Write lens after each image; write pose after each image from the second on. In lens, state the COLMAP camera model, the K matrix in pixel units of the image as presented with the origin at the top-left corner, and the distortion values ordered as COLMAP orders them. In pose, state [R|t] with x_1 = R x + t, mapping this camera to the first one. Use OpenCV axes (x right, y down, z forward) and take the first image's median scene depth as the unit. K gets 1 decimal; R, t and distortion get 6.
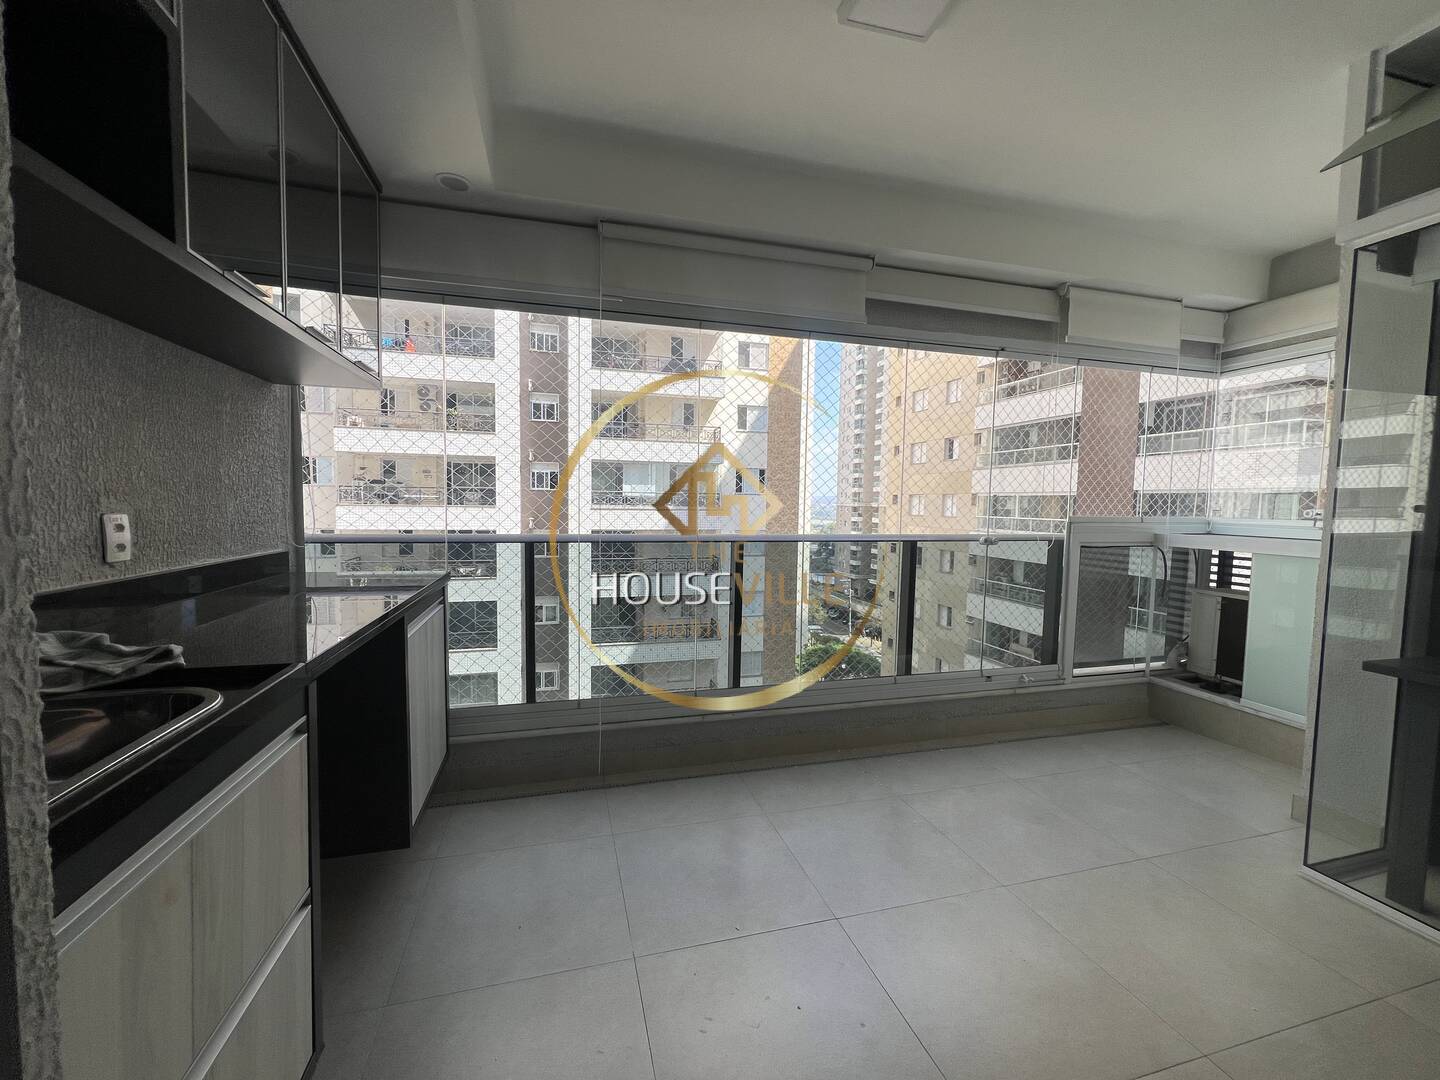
lens RADIAL K [[575.3, 0, 714.8], [0, 575.3, 539.7], [0, 0, 1]] dist [-0.001257, 0.000624]
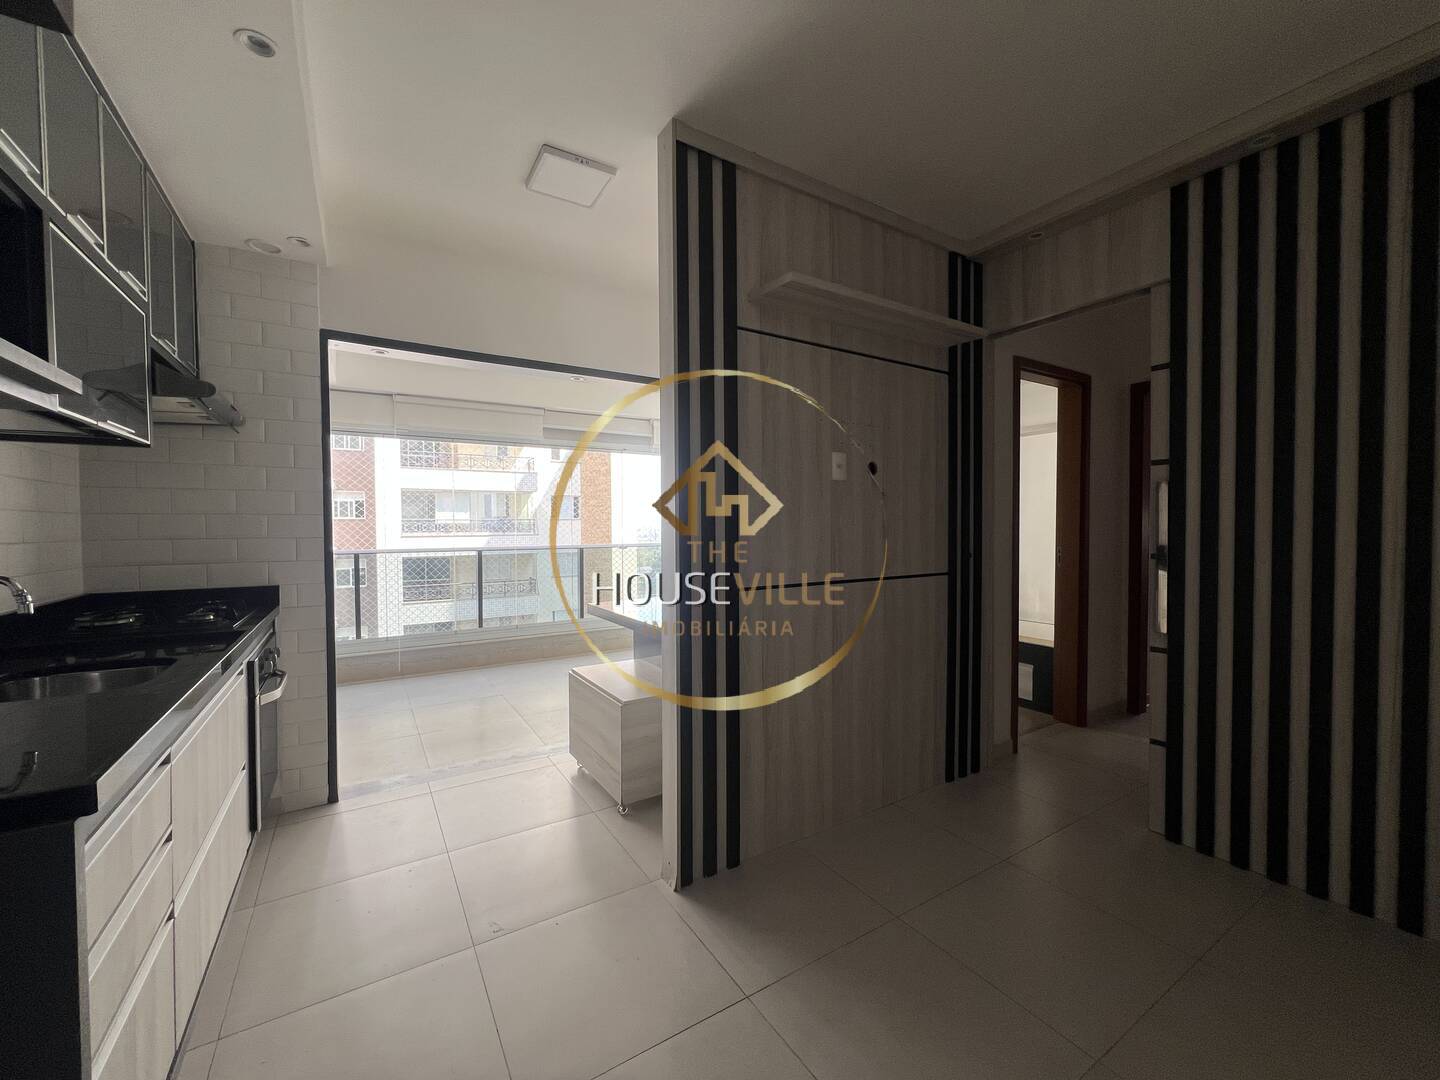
lens RADIAL K [[575.3, 0, 714.8], [0, 575.3, 539.7], [0, 0, 1]] dist [-0.001257, 0.000624]
pose [[0.959638, -0.027589, 0.279882, 0.206480], [0.038658, 0.998670, -0.034104, 0.048980], [-0.278569, 0.043547, 0.959429, -0.836435]]
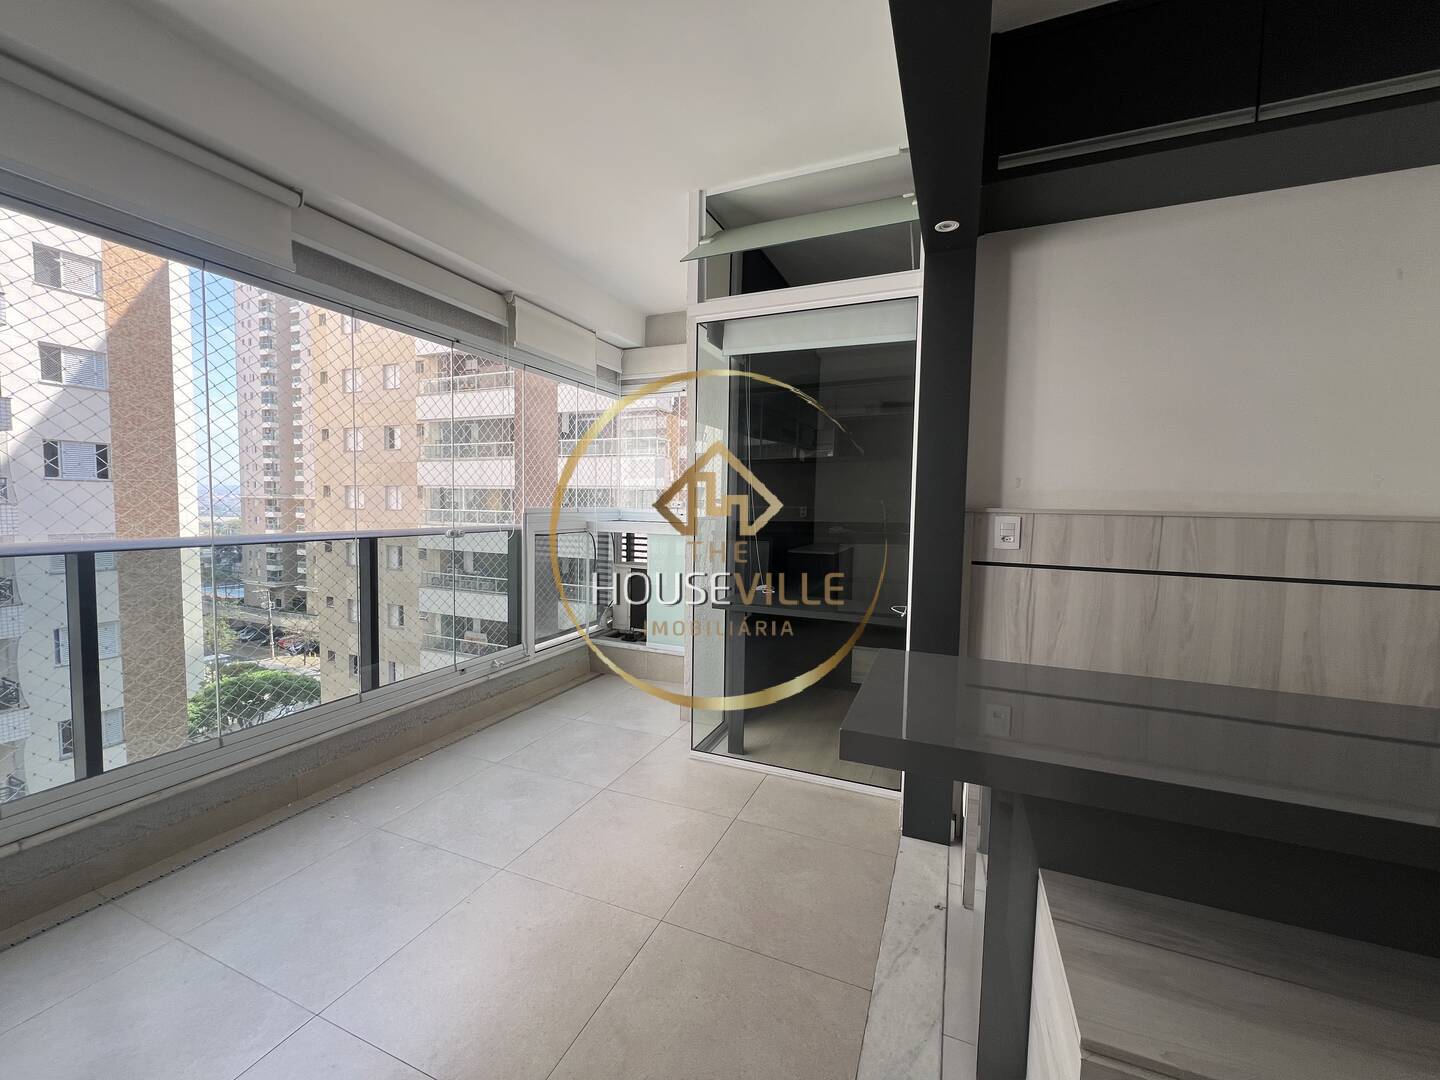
lens RADIAL K [[575.3, 0, 714.8], [0, 575.3, 539.7], [0, 0, 1]] dist [-0.001257, 0.000624]
pose [[0.623759, -0.054236, 0.779733, -0.014537], [0.044376, 0.998438, 0.033950, -0.001270], [-0.780356, 0.013425, 0.625191, 0.028095]]
